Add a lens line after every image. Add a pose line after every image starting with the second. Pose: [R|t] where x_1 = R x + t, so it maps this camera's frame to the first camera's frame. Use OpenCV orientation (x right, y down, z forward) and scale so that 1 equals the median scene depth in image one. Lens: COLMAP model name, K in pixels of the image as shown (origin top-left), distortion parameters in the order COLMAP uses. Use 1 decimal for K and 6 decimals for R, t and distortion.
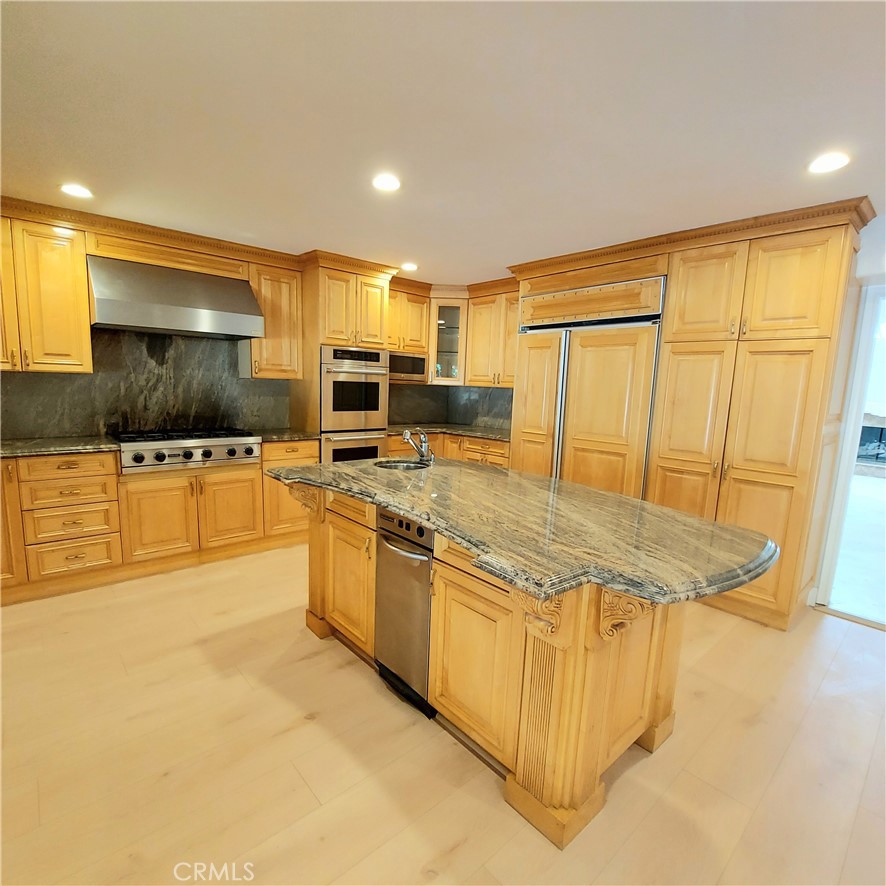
lens RADIAL K [[474.7, 0, 441.5], [0, 474.7, 450.4], [0, 0, 1]] dist [-0.016643, -0.002887]
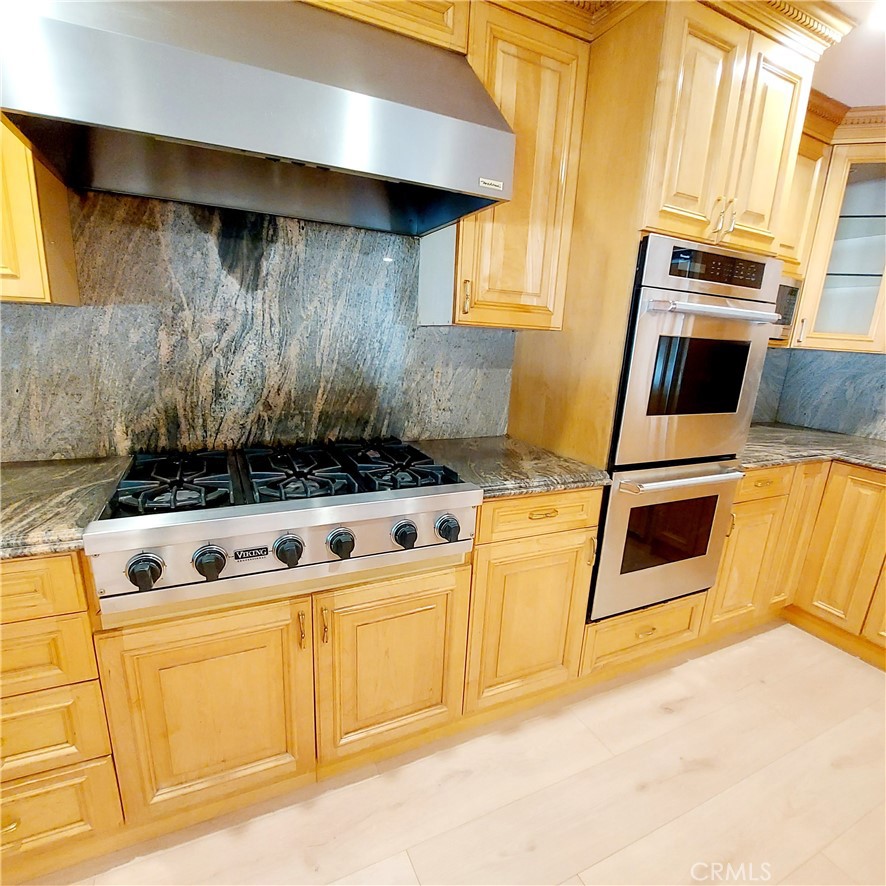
lens RADIAL K [[474.7, 0, 425.8], [0, 474.7, 452.0], [0, 0, 1]] dist [-0.016643, -0.002887]
pose [[0.952830, 0.084247, -0.291579, -0.313166], [-0.056625, 0.993180, 0.101921, -0.090032], [0.298176, -0.080603, 0.951101, 0.635032]]
